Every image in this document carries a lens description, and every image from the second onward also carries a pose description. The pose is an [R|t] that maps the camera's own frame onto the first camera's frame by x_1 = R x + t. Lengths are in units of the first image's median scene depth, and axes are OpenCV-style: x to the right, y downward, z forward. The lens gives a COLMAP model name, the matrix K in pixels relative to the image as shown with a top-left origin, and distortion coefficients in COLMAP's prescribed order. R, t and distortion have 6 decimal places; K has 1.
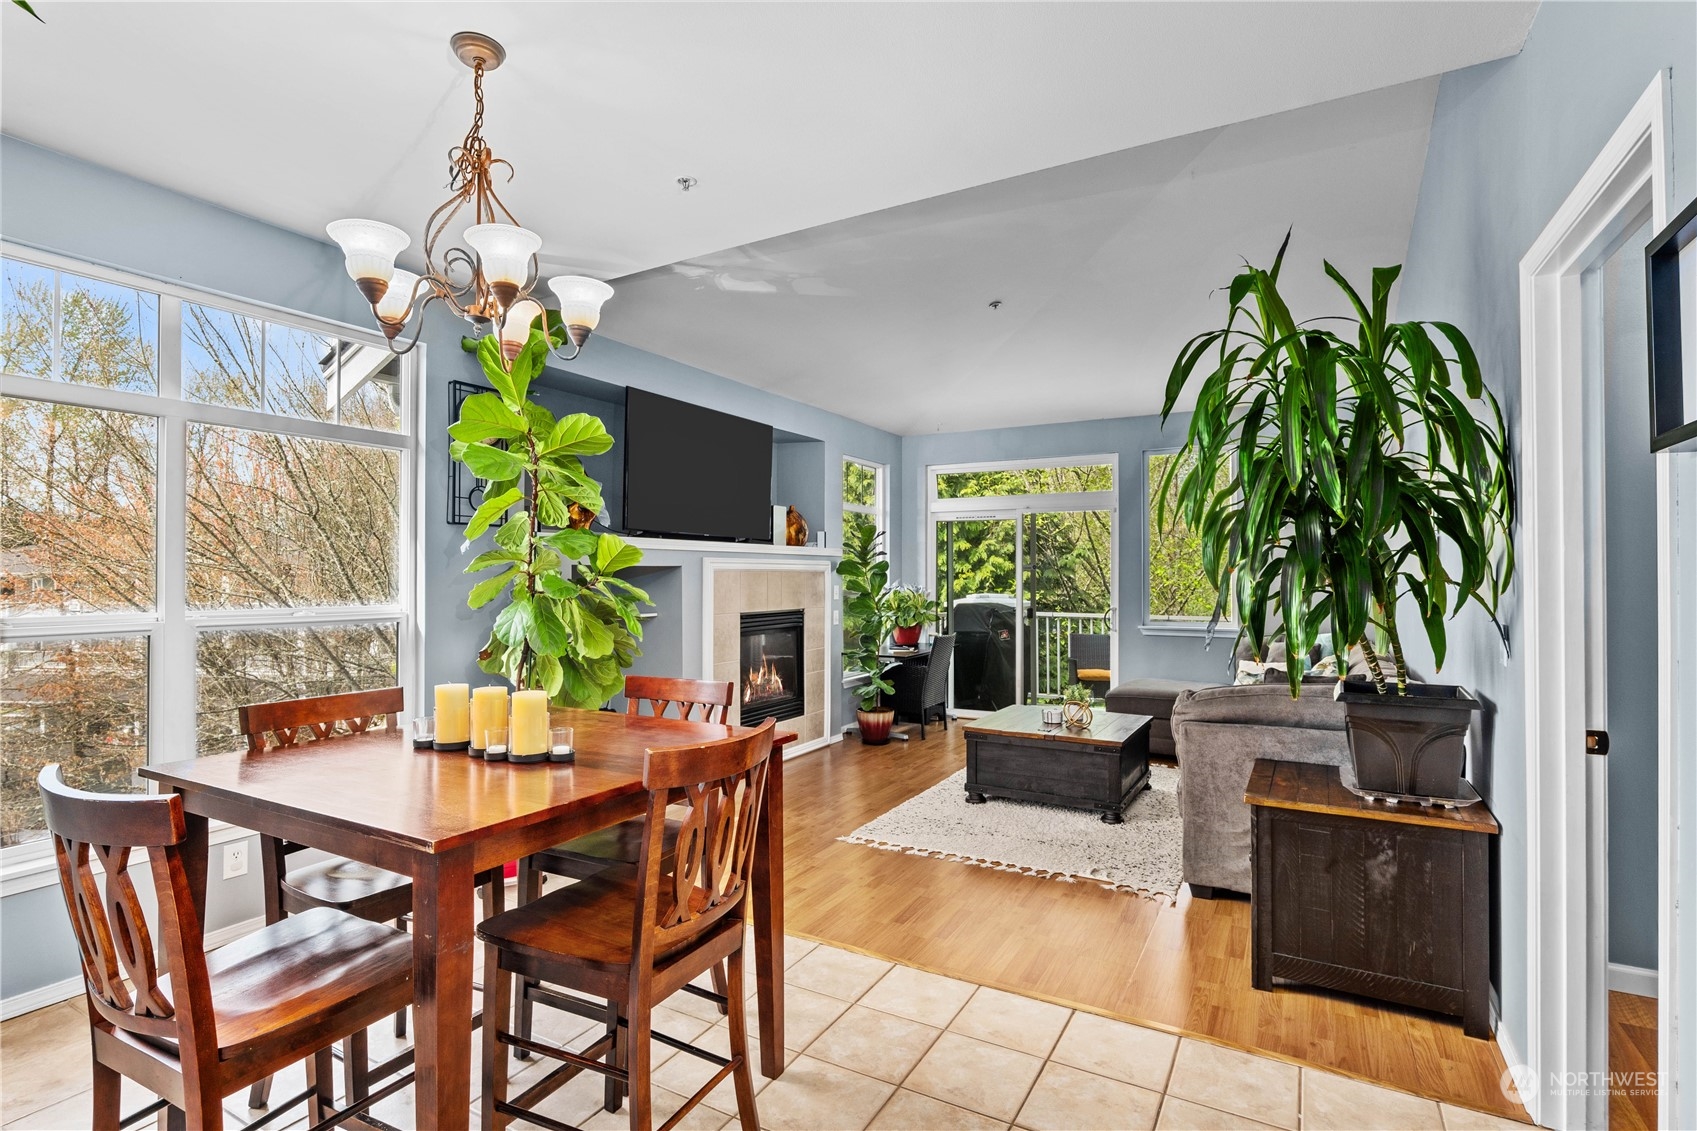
lens RADIAL K [[806.2, 0, 858.2], [0, 806.2, 568.6], [0, 0, 1]] dist [-0.015066, 0.001019]
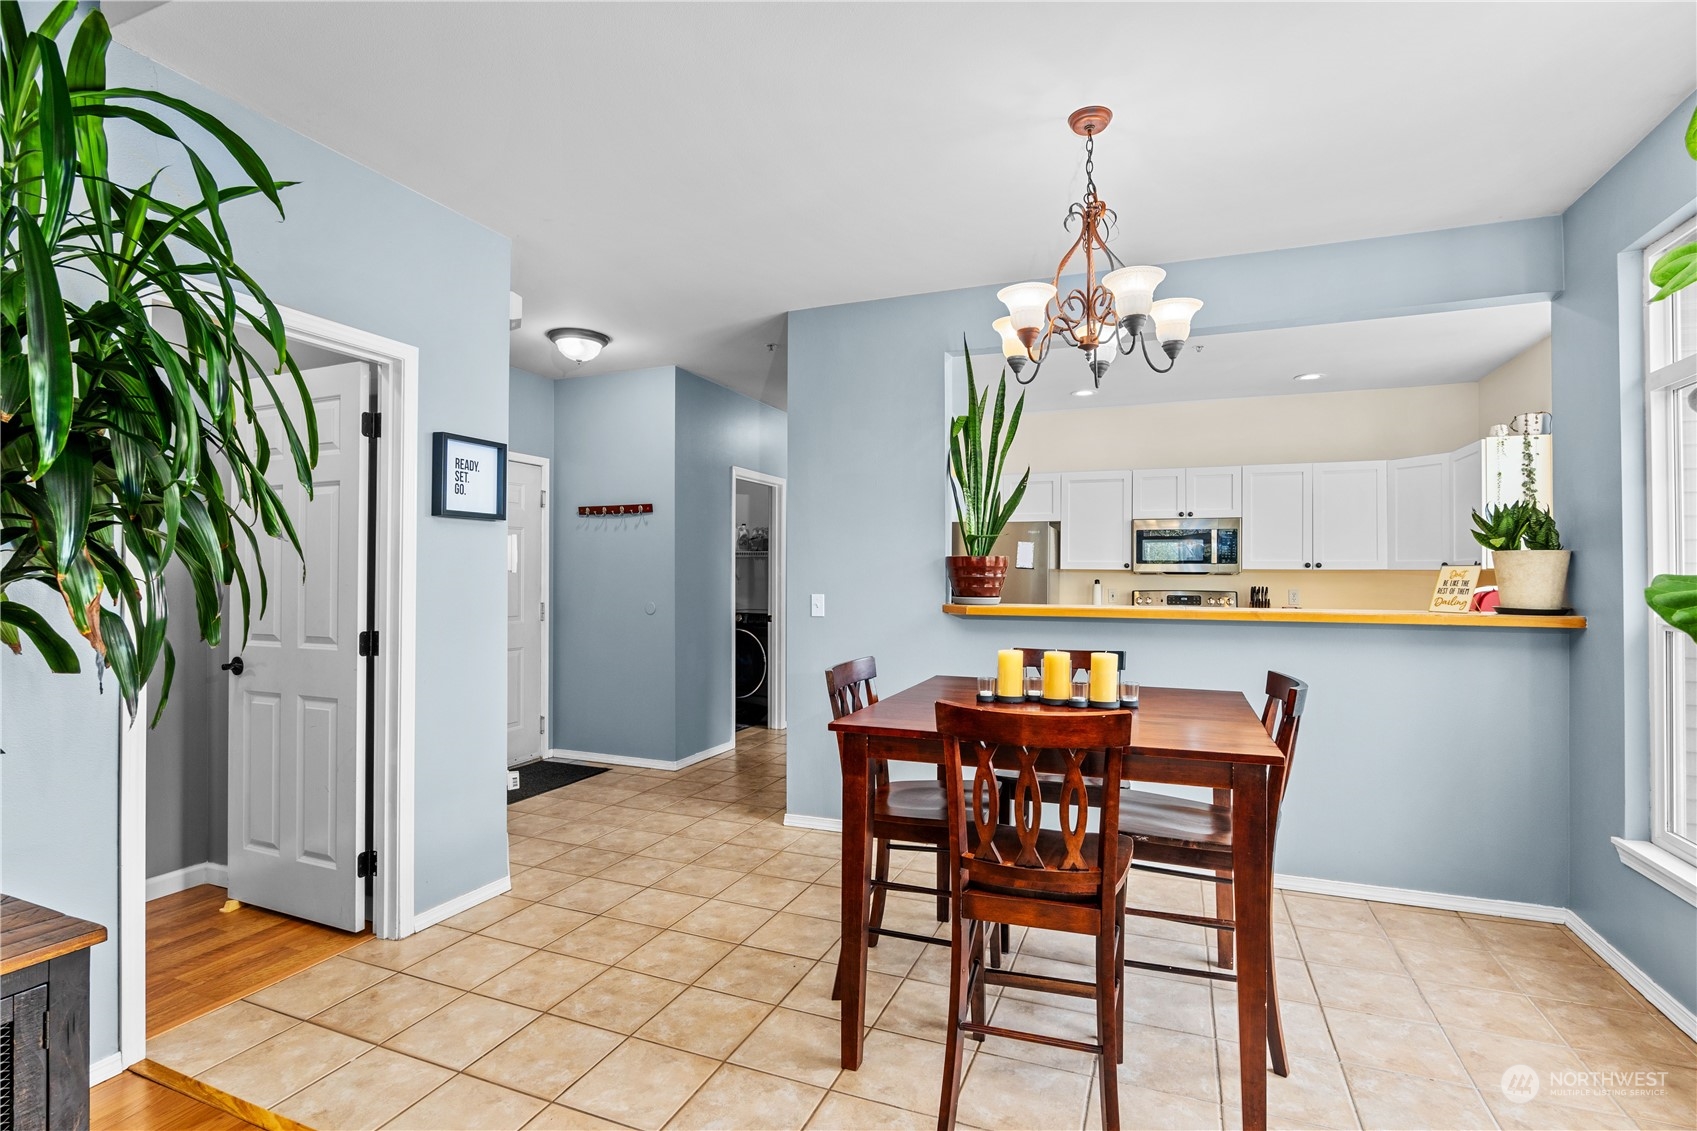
lens RADIAL K [[806.2, 0, 852.3], [0, 806.2, 570.4], [0, 0, 1]] dist [-0.015066, 0.001019]
pose [[-0.992040, -0.003250, -0.125879, 0.006717], [-0.000926, 0.999828, -0.018521, 0.013825], [0.125918, -0.018257, -0.991873, 0.723399]]
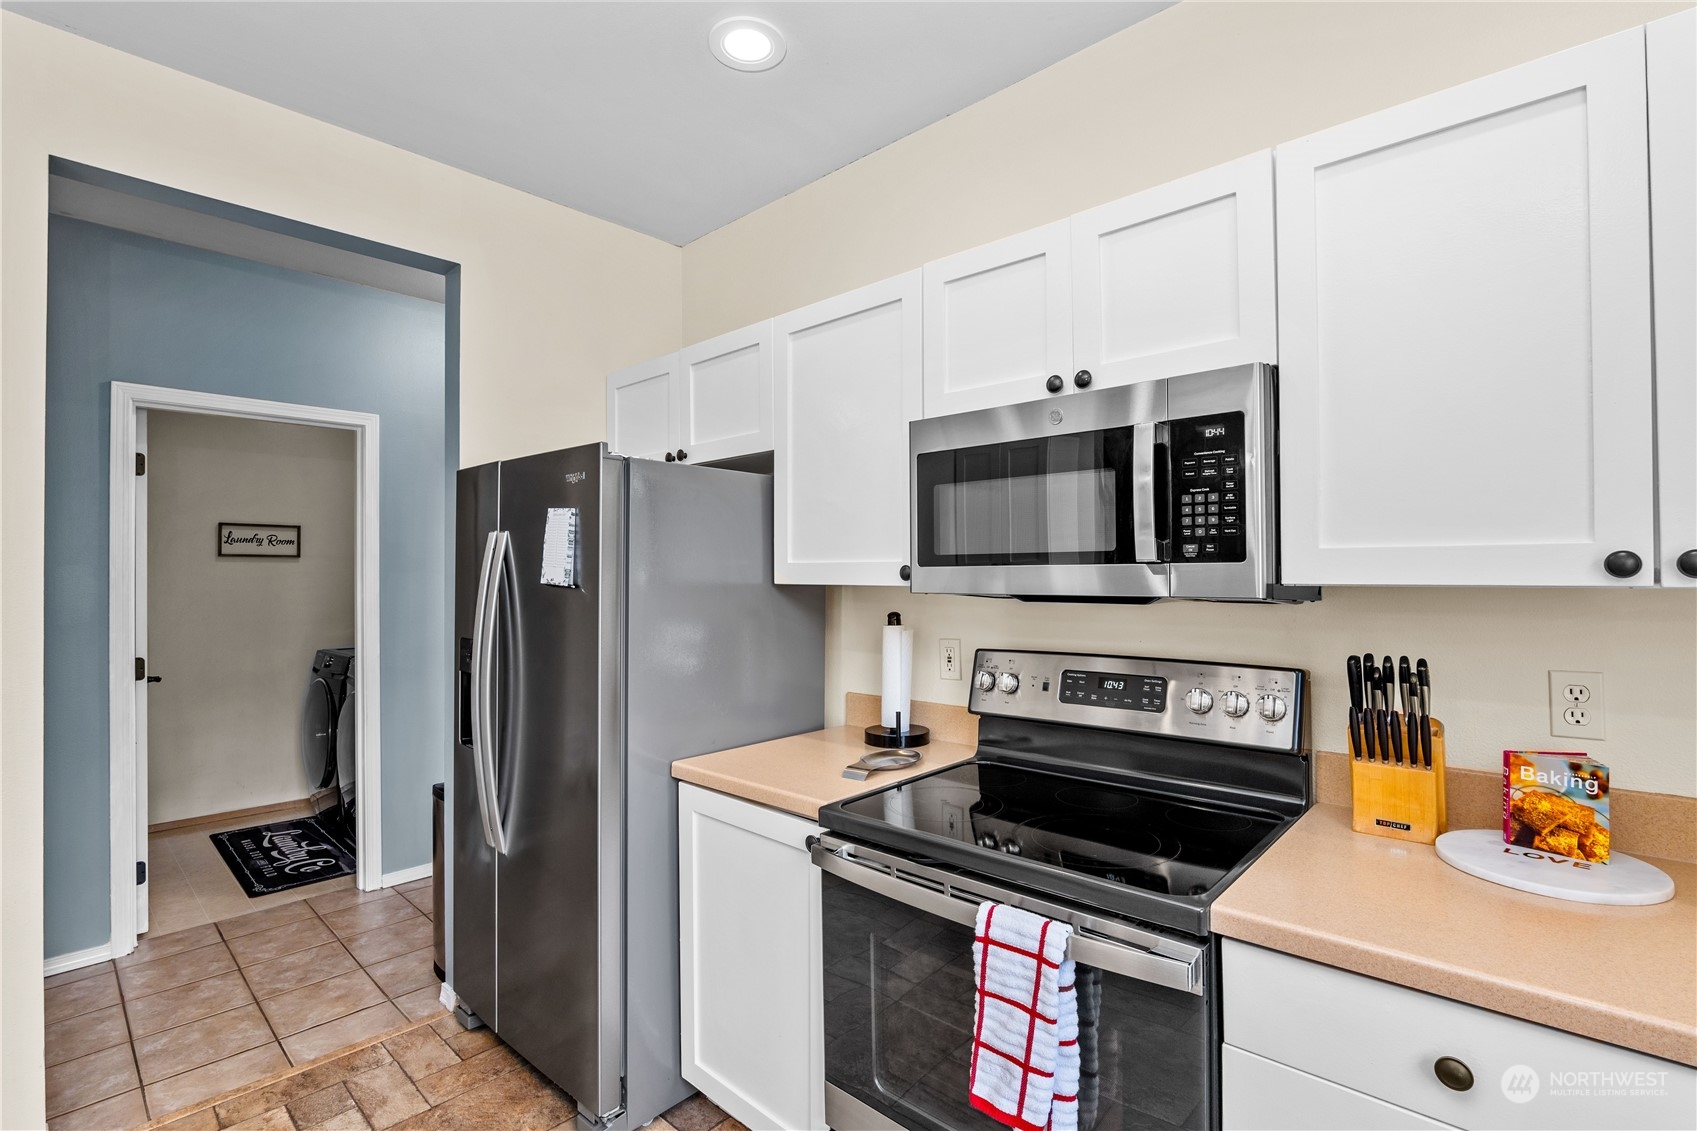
lens RADIAL K [[801.3, 0, 847.5], [0, 801.3, 567.8], [0, 0, 1]] dist [-0.003859, -0.000048]
pose [[-0.973750, 0.012301, 0.227286, -0.523137], [0.006684, 0.999653, -0.025467, -0.006033], [-0.227521, -0.023279, -0.973495, 0.056913]]
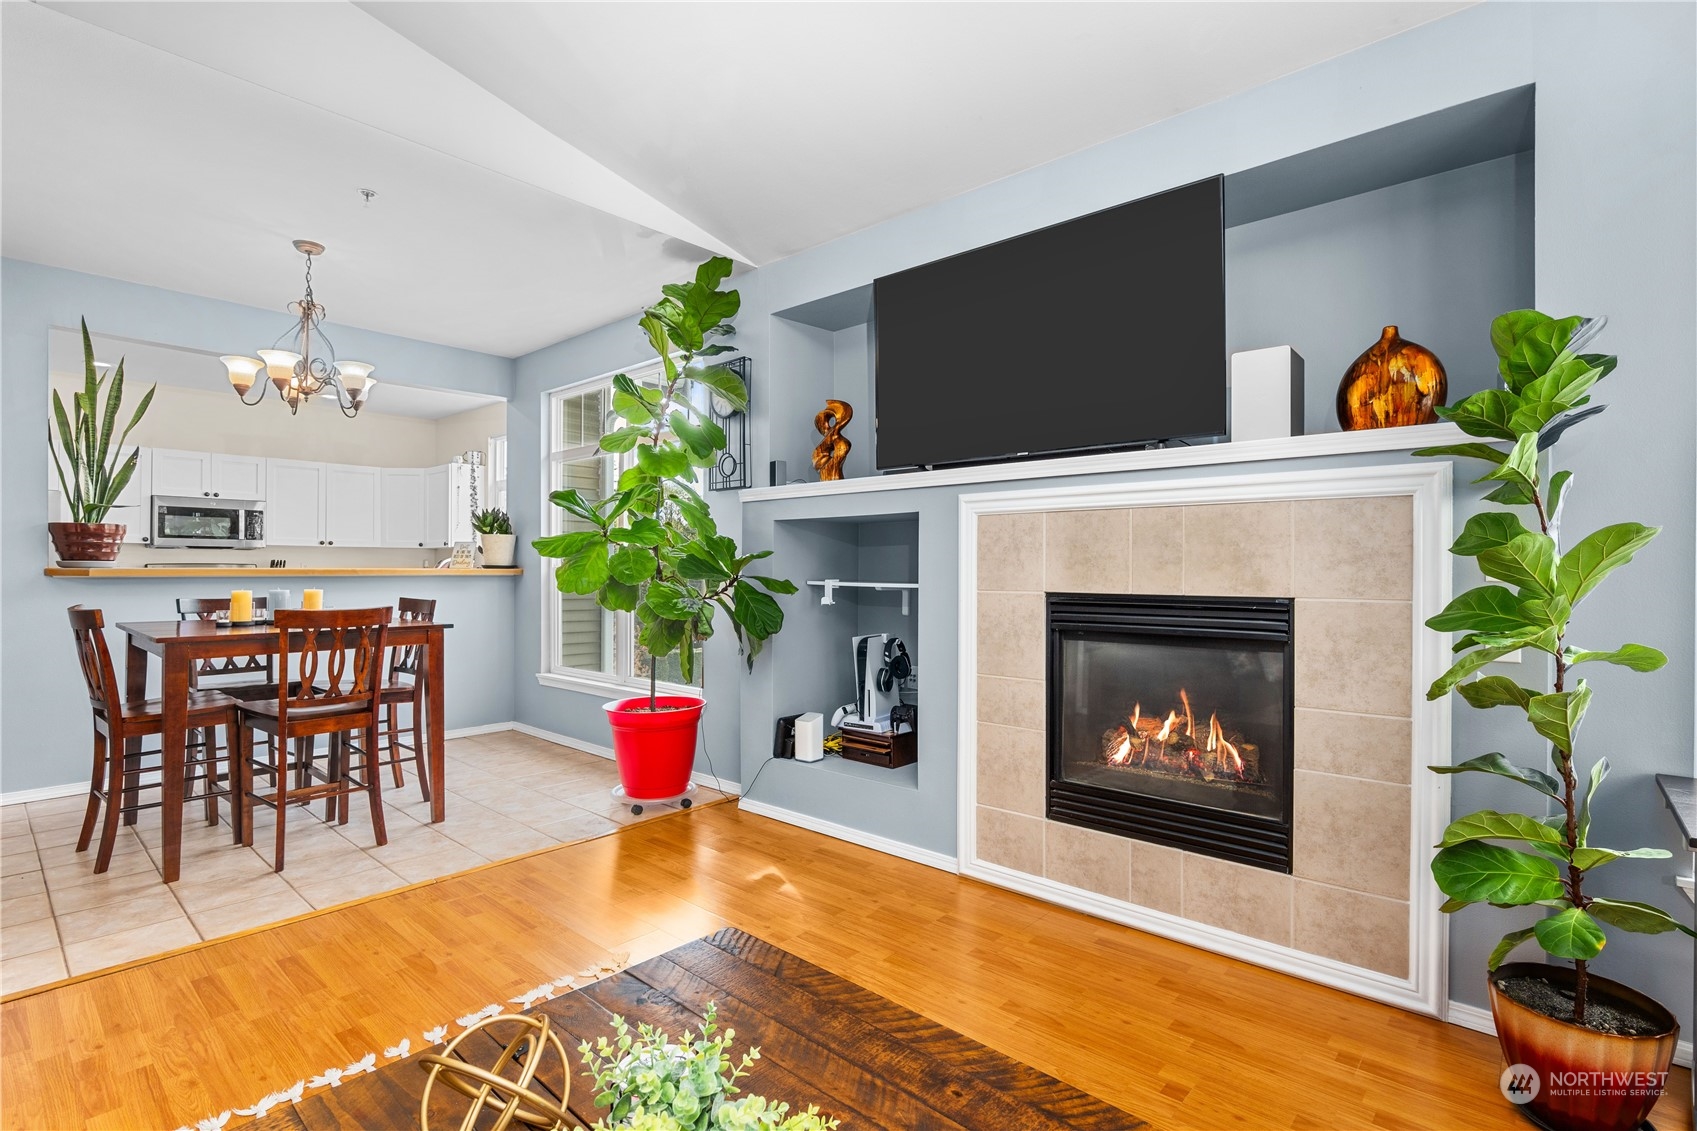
lens RADIAL K [[806.2, 0, 849.3], [0, 806.2, 567.6], [0, 0, 1]] dist [-0.015066, 0.001019]
pose [[-0.221335, -0.000306, -0.975198, 0.356584], [0.007280, 0.999972, -0.001966, 0.035341], [0.975171, -0.007535, -0.221327, 0.892858]]
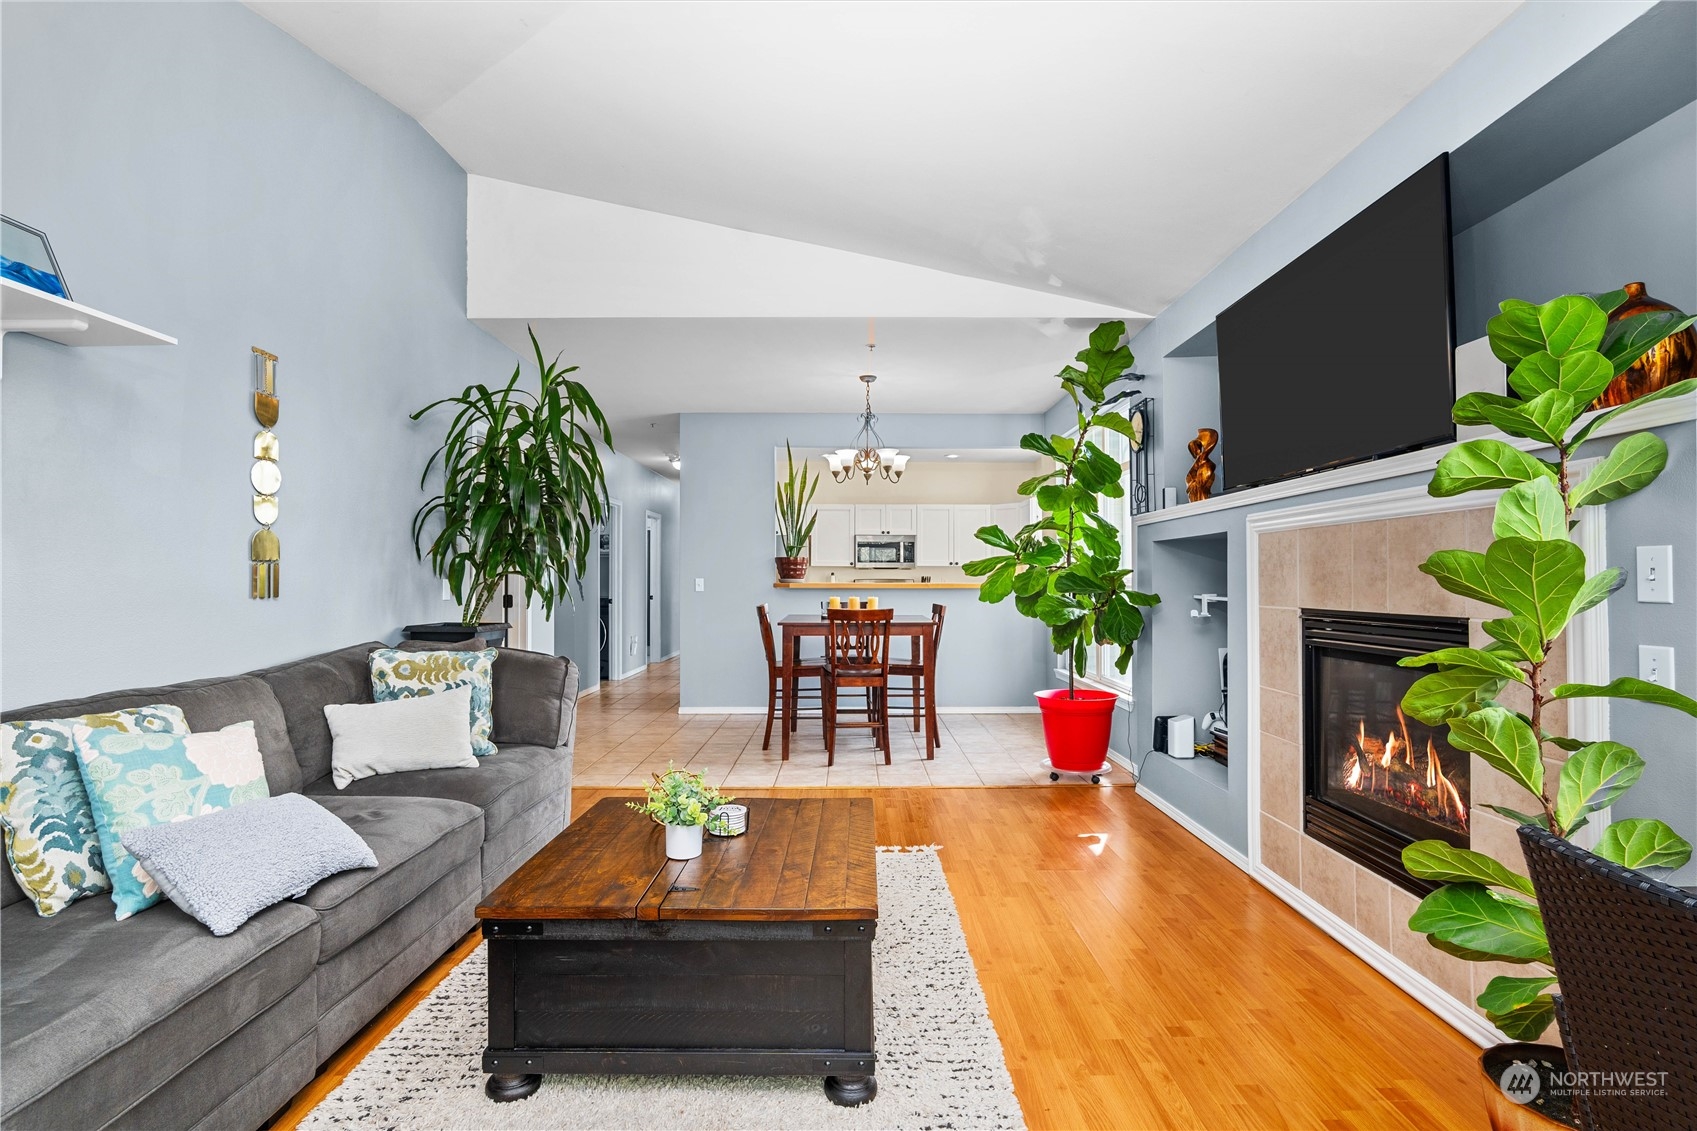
lens RADIAL K [[801.3, 0, 852.0], [0, 801.3, 563.3], [0, 0, 1]] dist [-0.003859, -0.000048]
pose [[-0.872717, -0.008681, -0.488149, 0.336044], [0.006125, 0.999569, -0.028726, 0.035229], [0.488187, -0.028059, -0.872288, 1.188409]]
